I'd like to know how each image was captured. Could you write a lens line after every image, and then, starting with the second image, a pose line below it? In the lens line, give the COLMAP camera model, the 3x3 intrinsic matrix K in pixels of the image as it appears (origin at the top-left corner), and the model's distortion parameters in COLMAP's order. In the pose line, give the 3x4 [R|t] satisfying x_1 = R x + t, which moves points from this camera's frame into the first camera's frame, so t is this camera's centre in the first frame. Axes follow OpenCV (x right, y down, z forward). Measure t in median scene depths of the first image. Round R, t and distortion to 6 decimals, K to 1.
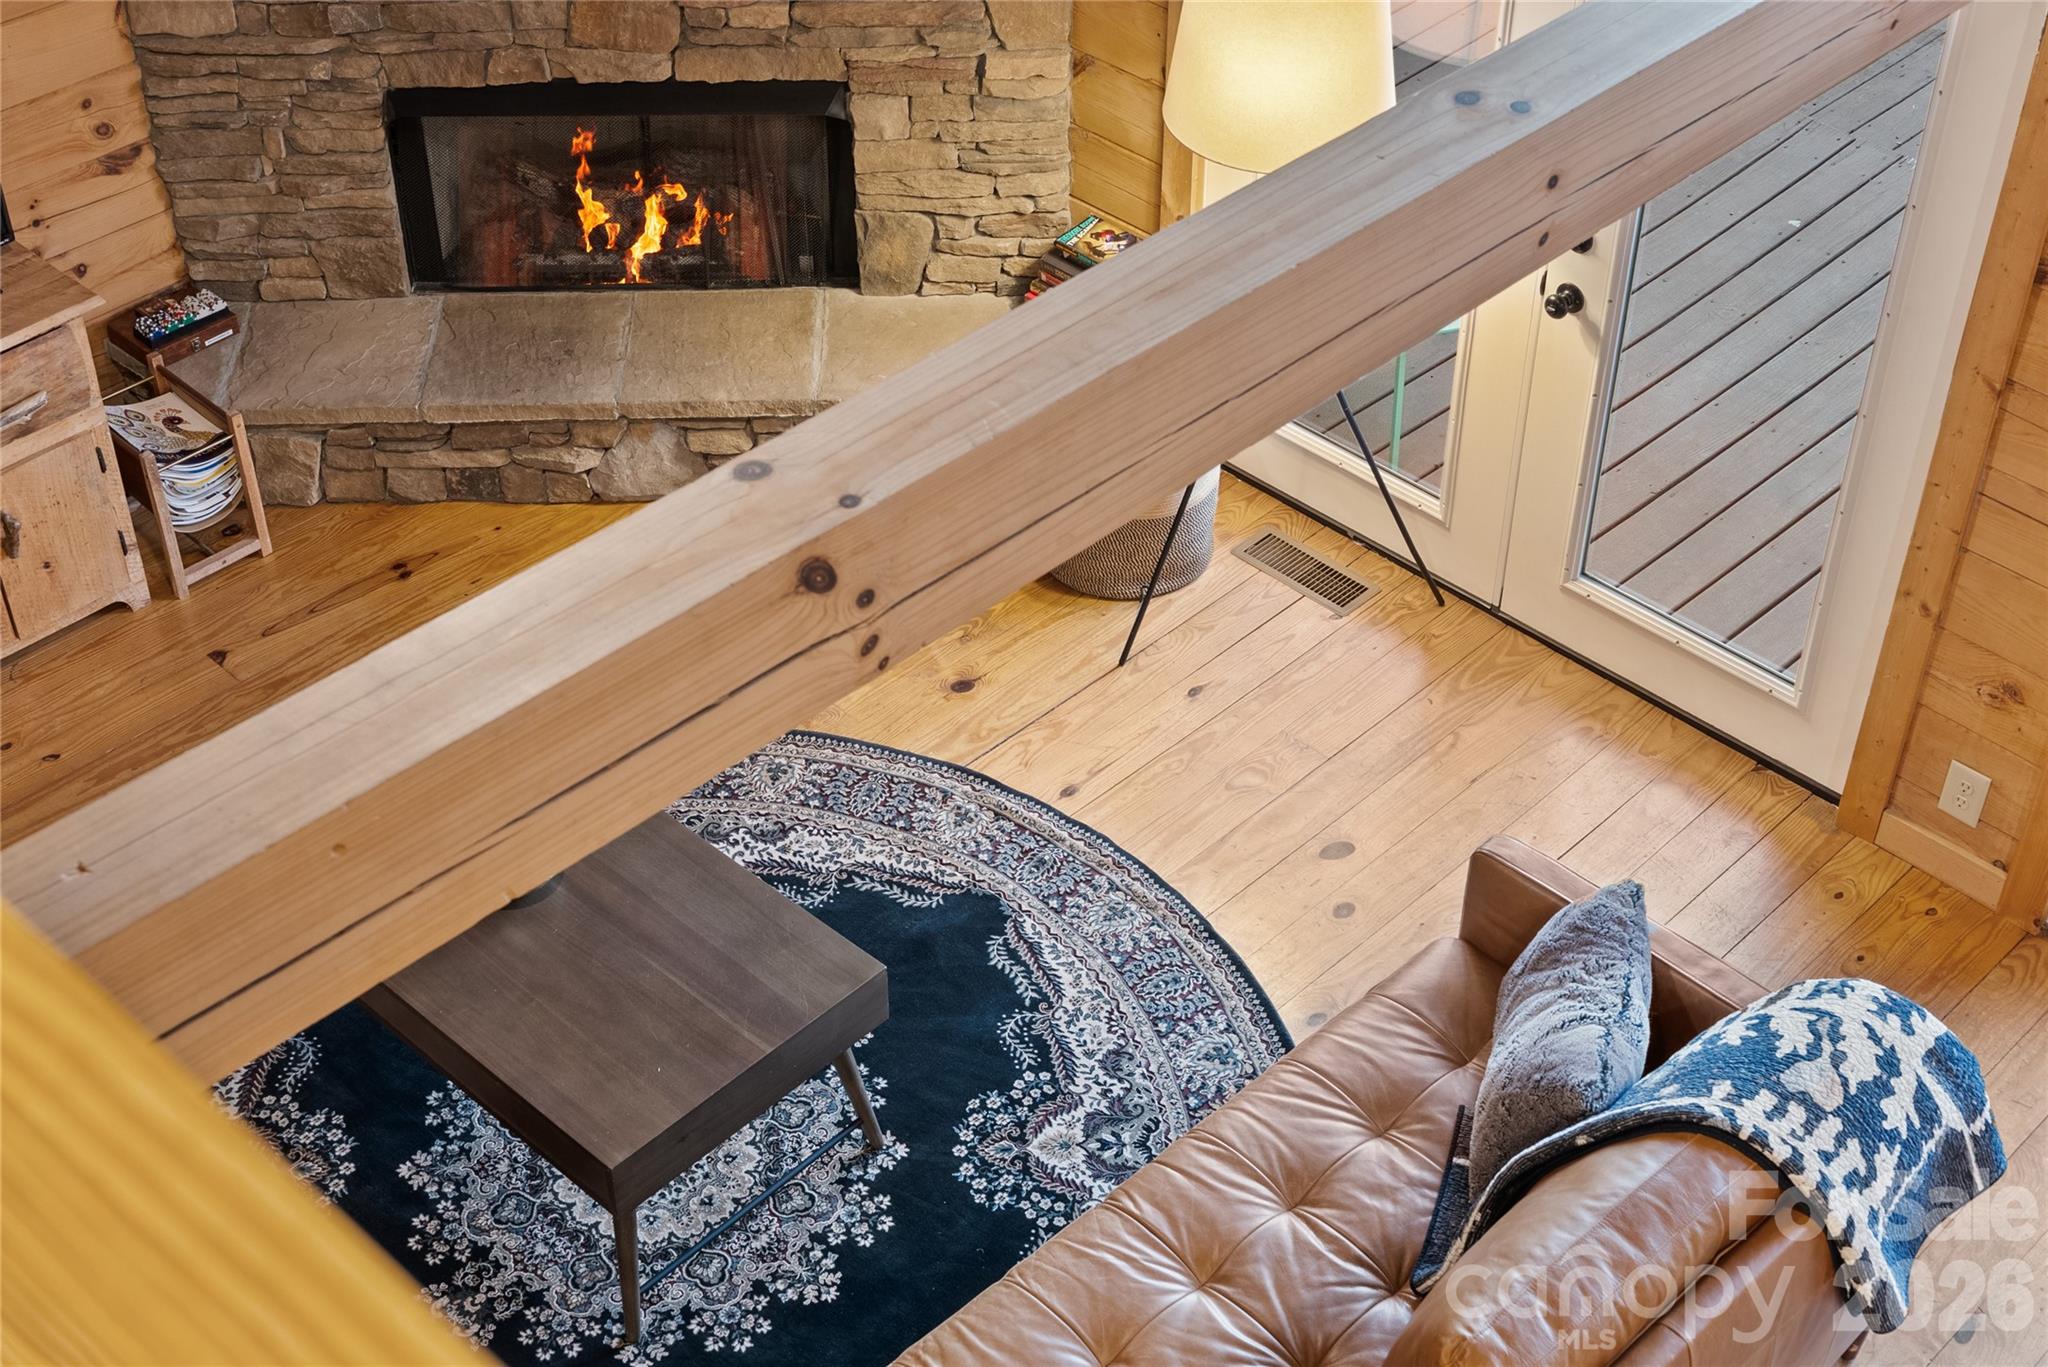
lens RADIAL K [[2836.3, 0, 1026.5], [0, 2836.3, 684.2], [0, 0, 1]] dist [0.009809, 0.000000]
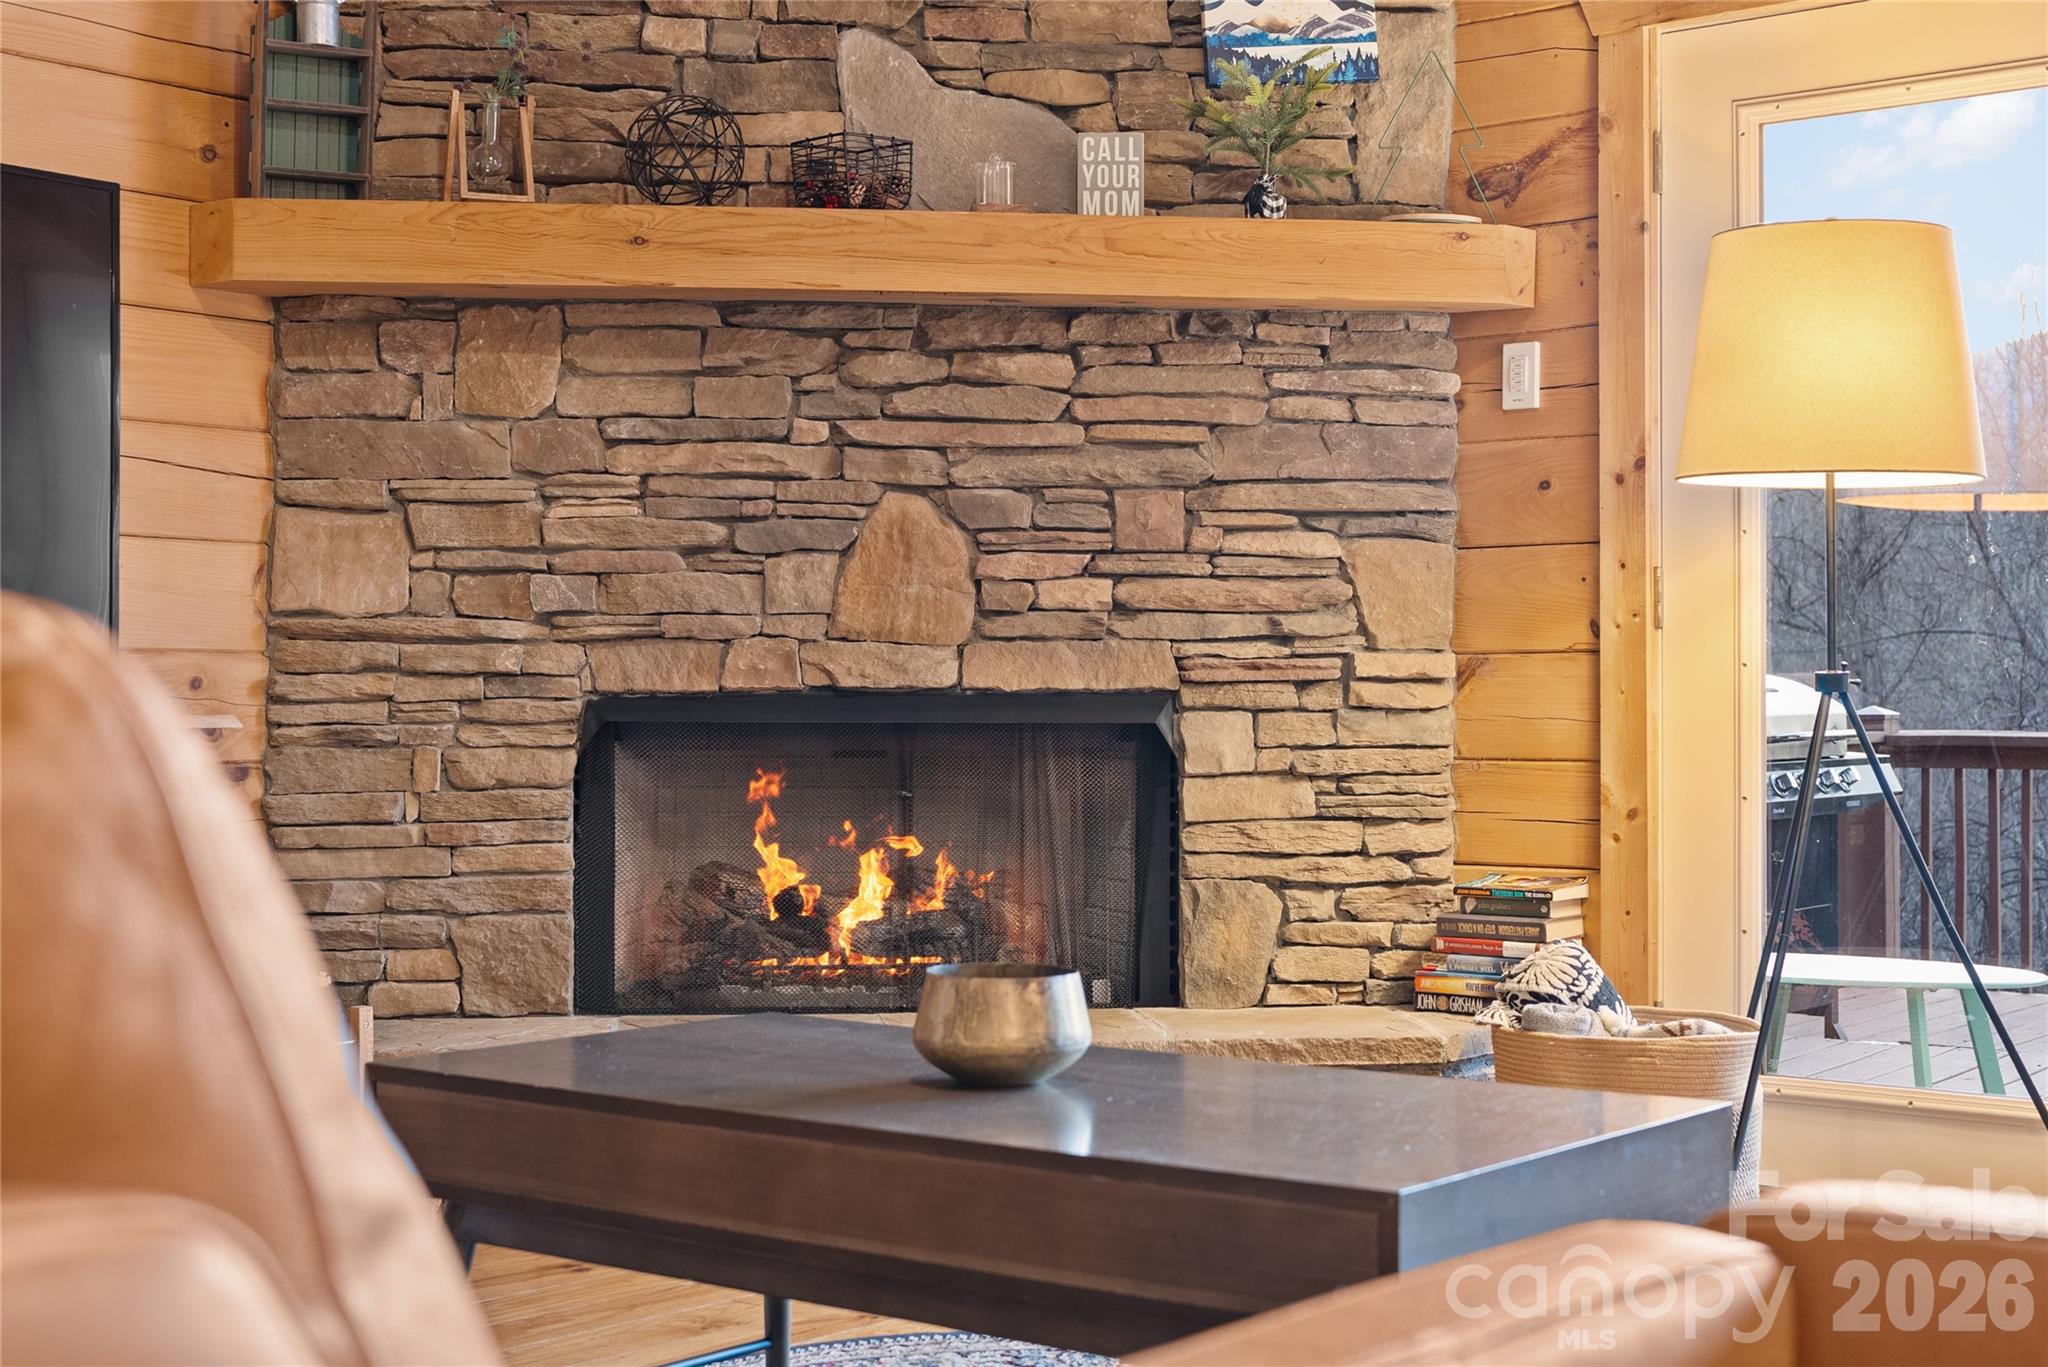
lens RADIAL K [[2836.3, 0, 1021.2], [0, 2836.3, 682.6], [0, 0, 1]] dist [0.009809, 0.000000]
pose [[0.995369, 0.000337, 0.096131, -0.182754], [0.062738, 0.755401, -0.652253, 0.297233], [-0.072837, 0.655263, 0.751881, 0.411359]]
